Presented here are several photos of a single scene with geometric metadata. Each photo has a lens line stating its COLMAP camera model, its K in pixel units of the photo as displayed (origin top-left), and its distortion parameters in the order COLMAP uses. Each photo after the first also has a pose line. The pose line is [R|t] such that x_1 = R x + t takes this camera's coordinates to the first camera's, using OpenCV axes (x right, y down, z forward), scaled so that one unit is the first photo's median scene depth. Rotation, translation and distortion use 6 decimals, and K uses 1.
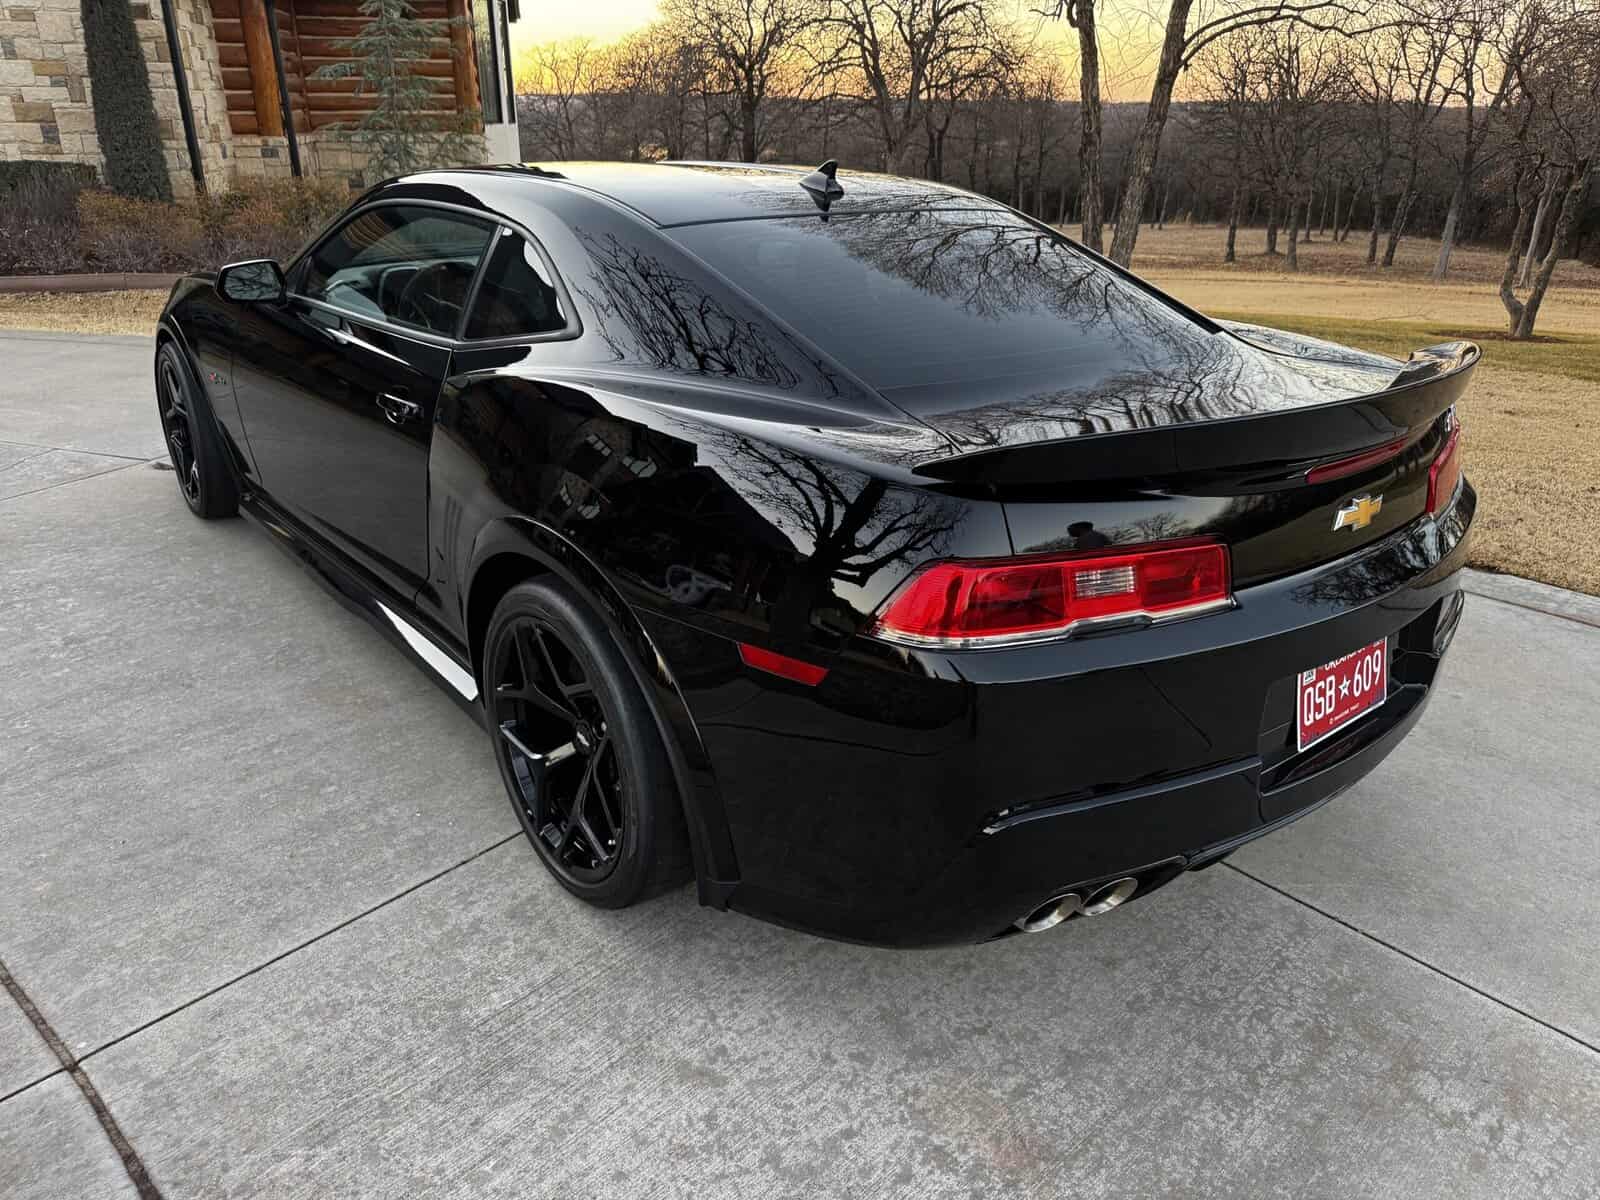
lens RADIAL K [[1133.4, 0, 807.9], [0, 1133.4, 596.3], [0, 0, 1]] dist [0.009841, -0.017507]
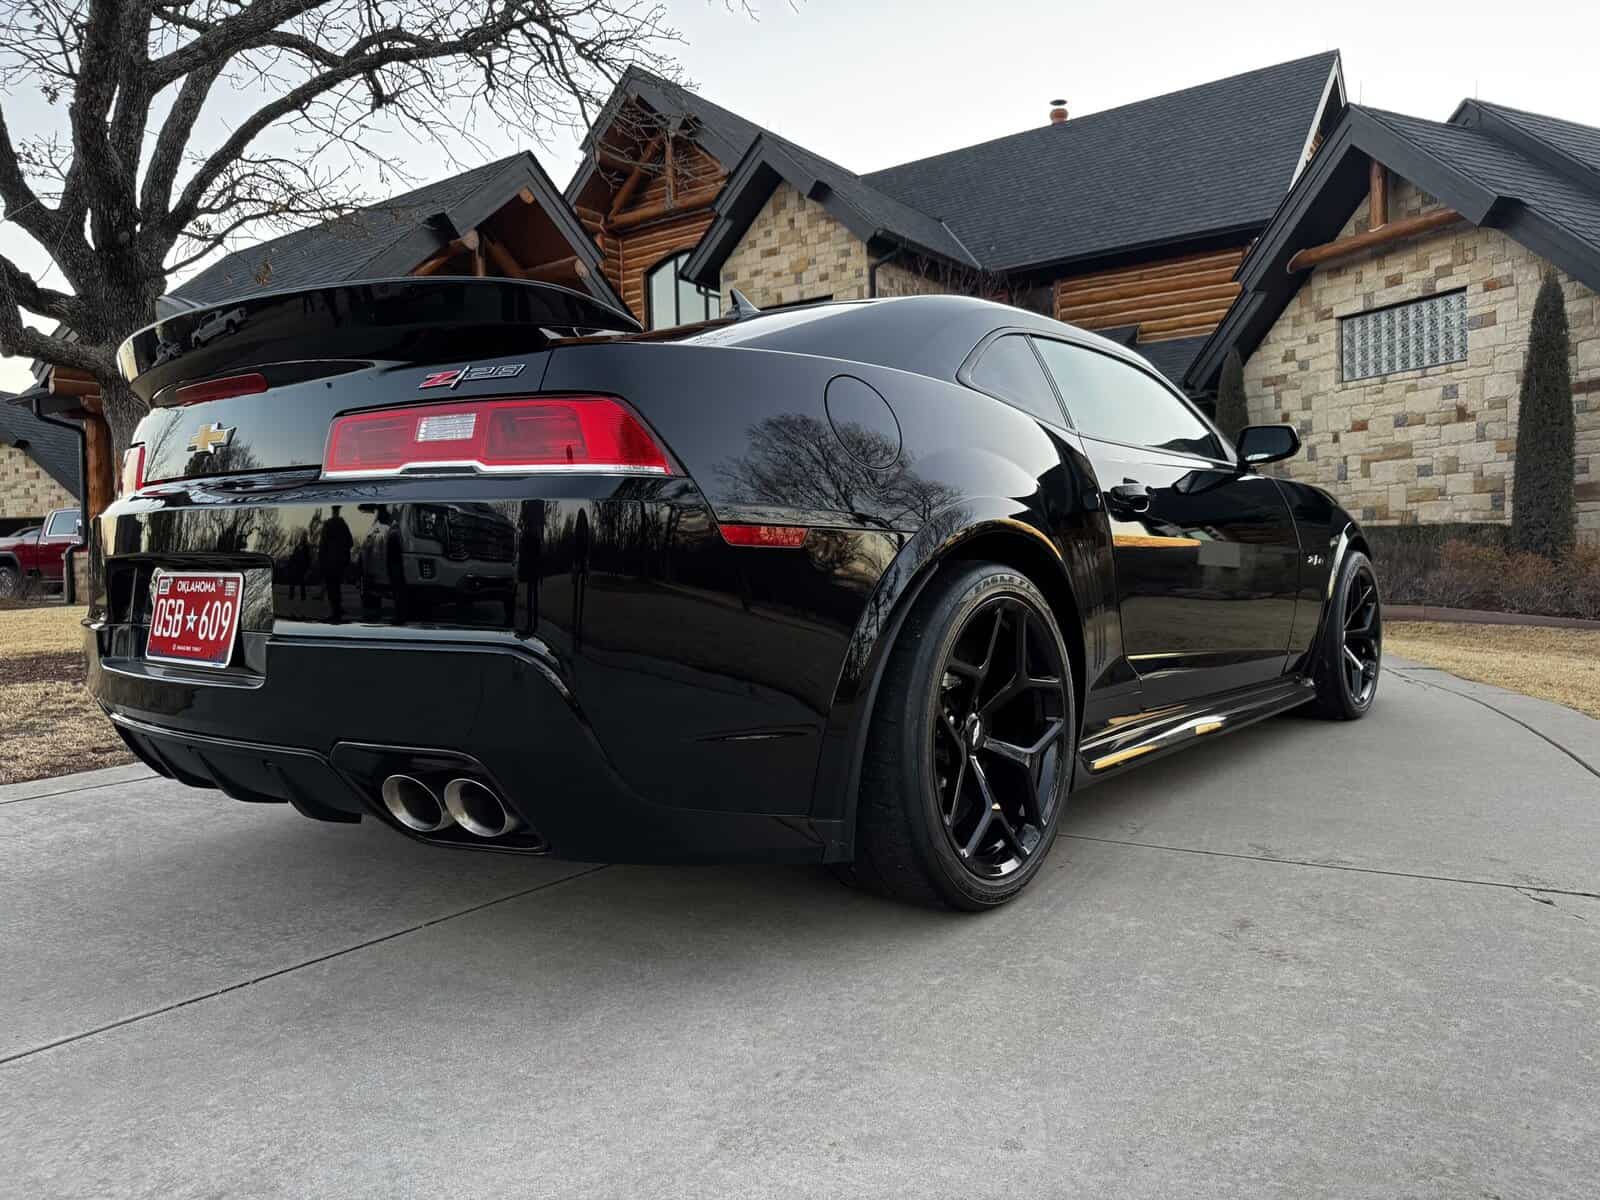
lens RADIAL K [[1133.4, 0, 816.3], [0, 1133.4, 613.5], [0, 0, 1]] dist [0.009841, -0.017507]
pose [[0.223274, 0.029295, -0.974315, 0.252530], [-0.362092, 0.930519, -0.054999, -0.010916], [0.905007, 0.365071, 0.218368, 0.207721]]
